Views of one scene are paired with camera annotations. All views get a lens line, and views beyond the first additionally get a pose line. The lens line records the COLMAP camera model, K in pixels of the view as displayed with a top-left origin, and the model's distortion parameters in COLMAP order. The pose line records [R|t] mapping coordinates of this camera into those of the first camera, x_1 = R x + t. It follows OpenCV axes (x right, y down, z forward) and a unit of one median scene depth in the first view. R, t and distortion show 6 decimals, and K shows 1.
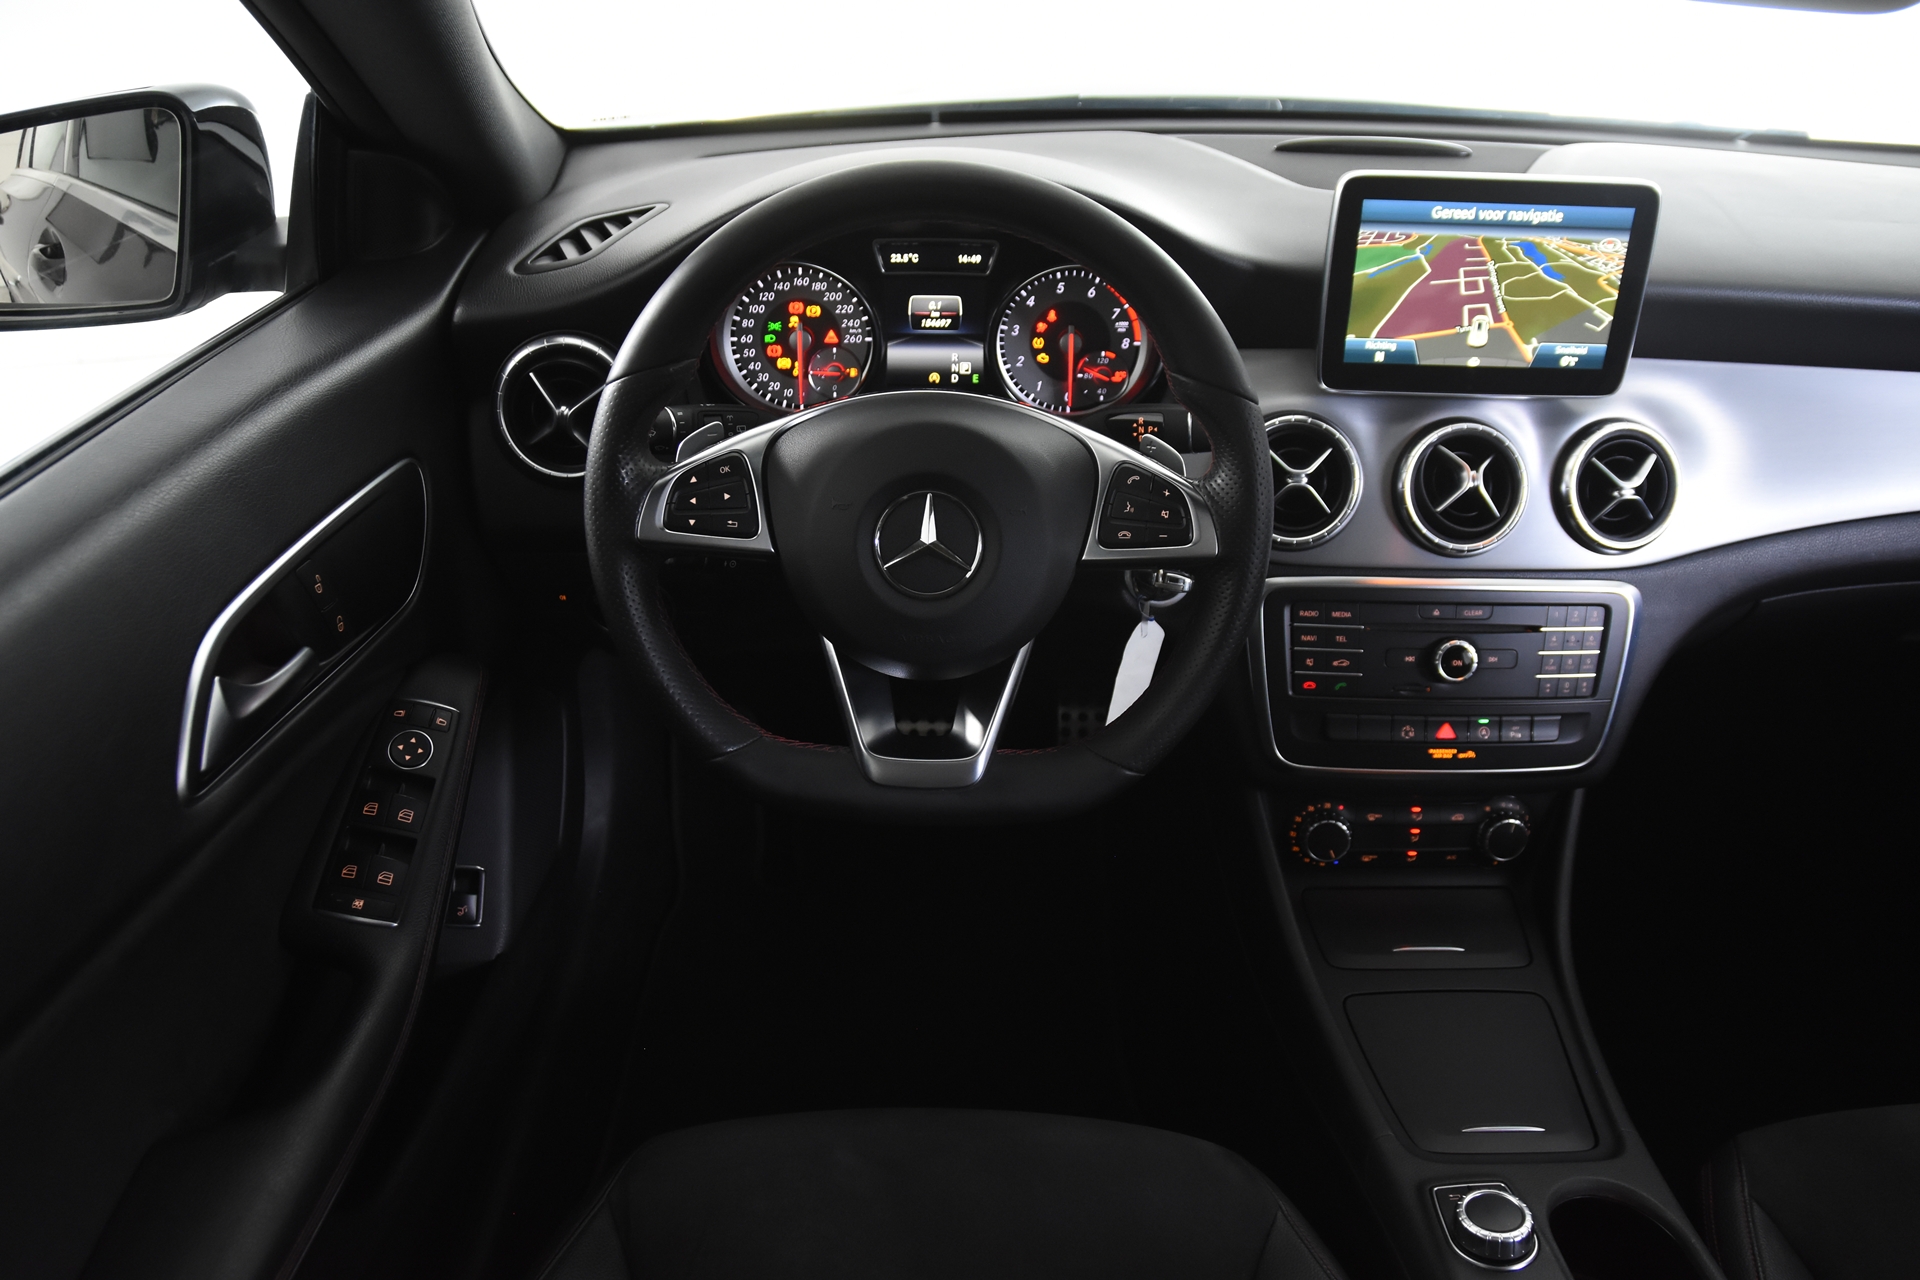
lens RADIAL K [[1411.0, 0, 963.4], [0, 1411.0, 645.1], [0, 0, 1]] dist [-0.133198, 0.101400]
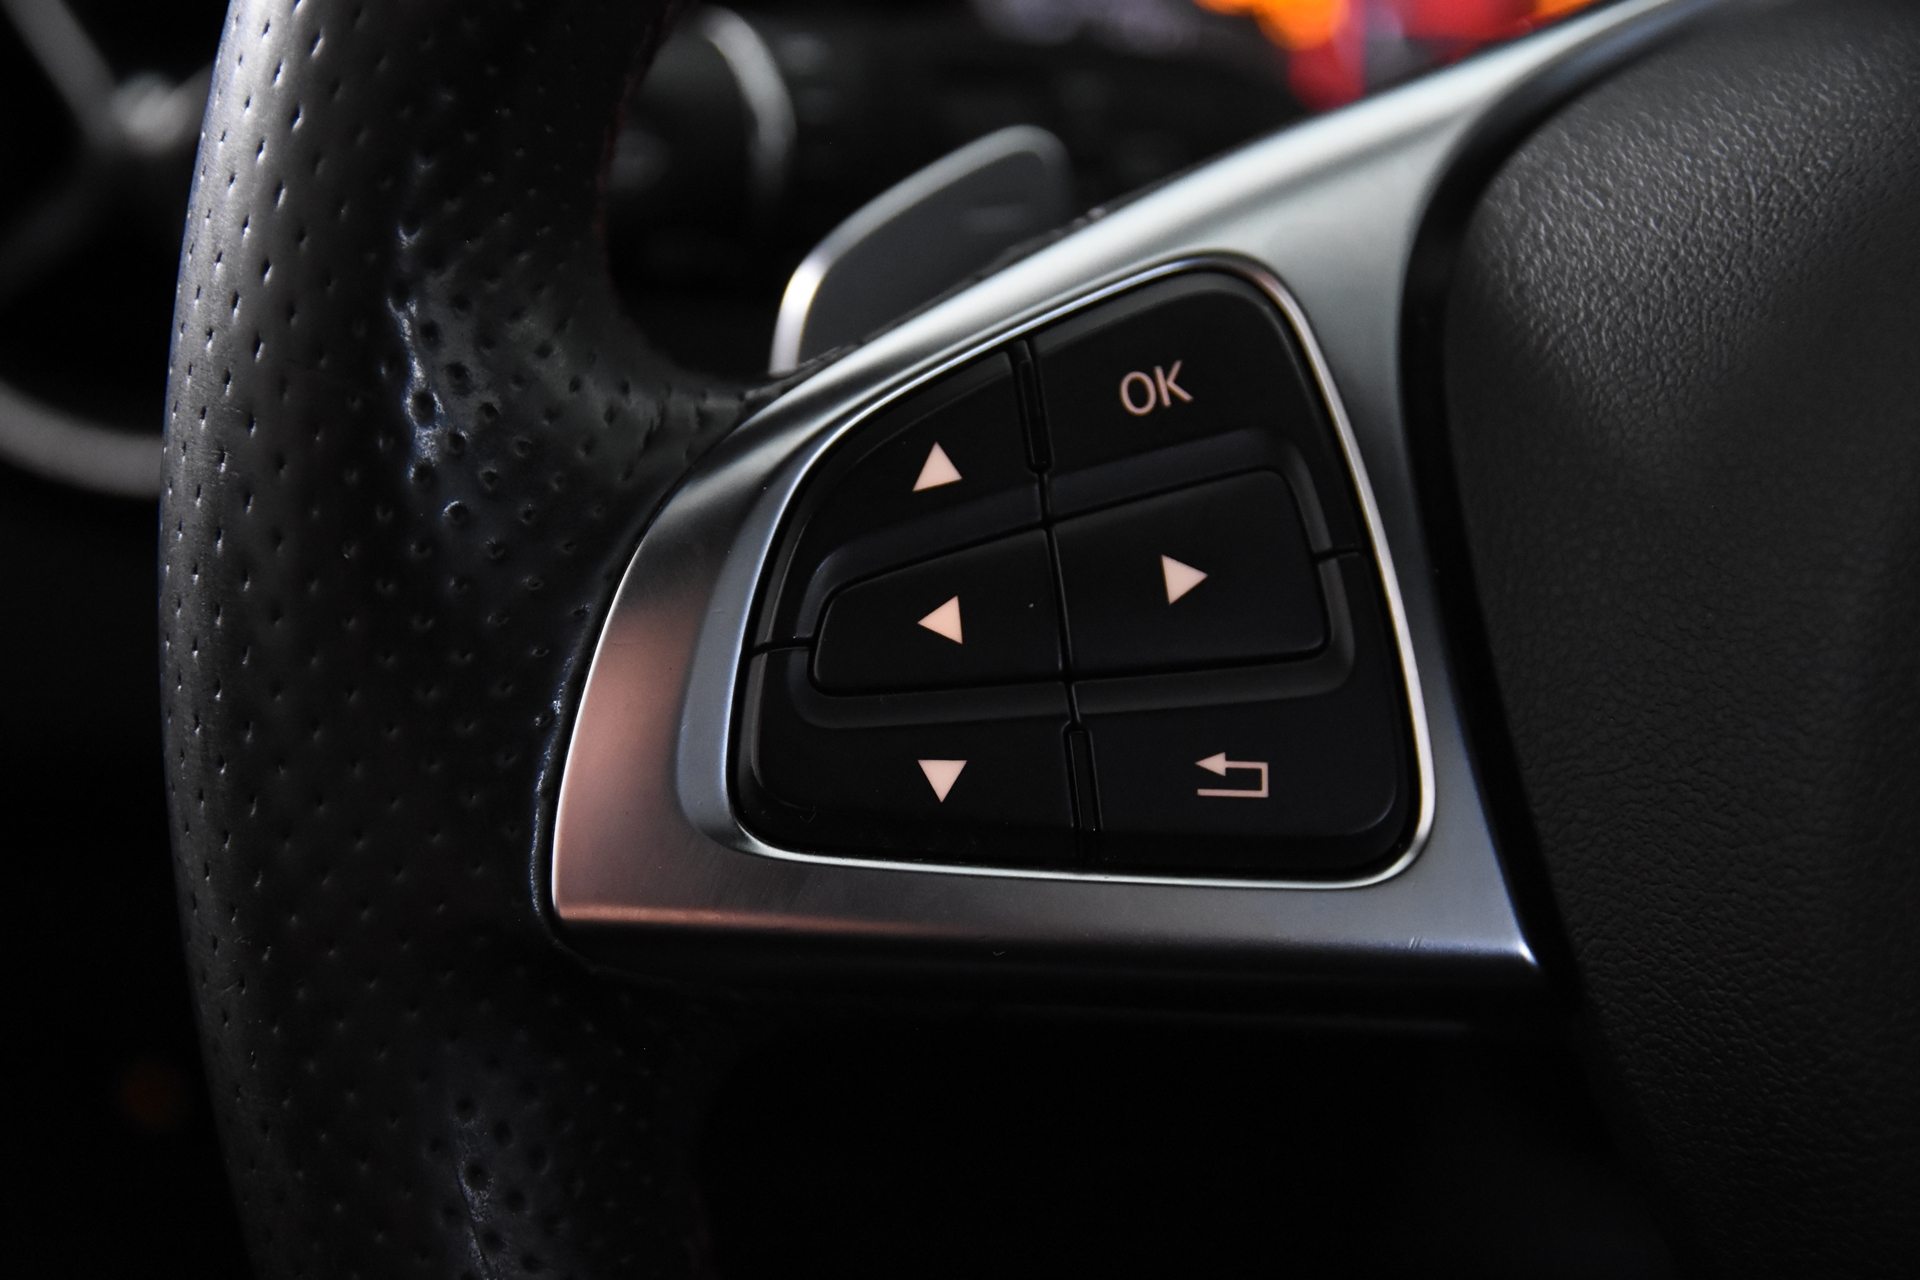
lens RADIAL K [[4068.3, 0, 963.4], [0, 4068.3, 640.8], [0, 0, 1]] dist [0.013495, 0.000000]
pose [[0.993527, -0.053174, -0.100381, -0.118679], [0.038843, 0.989434, -0.139683, -0.035781], [0.106748, 0.134880, 0.985095, 0.479428]]
